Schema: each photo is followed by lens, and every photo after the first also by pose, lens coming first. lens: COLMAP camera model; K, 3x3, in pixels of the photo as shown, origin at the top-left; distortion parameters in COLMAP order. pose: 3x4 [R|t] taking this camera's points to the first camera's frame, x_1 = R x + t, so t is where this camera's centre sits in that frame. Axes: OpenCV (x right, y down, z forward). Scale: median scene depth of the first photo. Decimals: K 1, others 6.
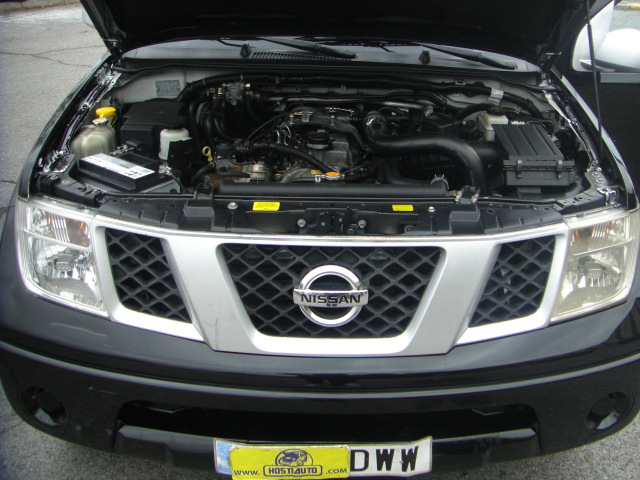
lens RADIAL K [[724.2, 0, 367.7], [0, 724.2, 195.7], [0, 0, 1]] dist [-0.192673, 0.154534]
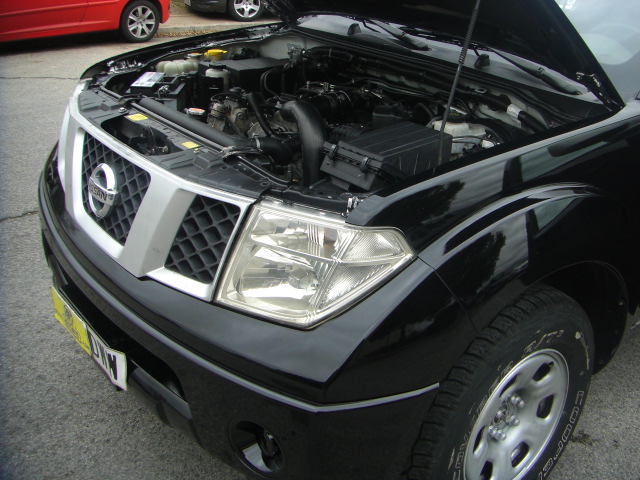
lens RADIAL K [[724.2, 0, 367.7], [0, 724.2, 195.7], [0, 0, 1]] dist [-0.192673, 0.154534]
pose [[0.620133, 0.276924, -0.733995, 1.032413], [-0.339437, 0.938226, 0.067195, -0.074020], [0.707261, 0.207476, 0.675823, 0.511603]]
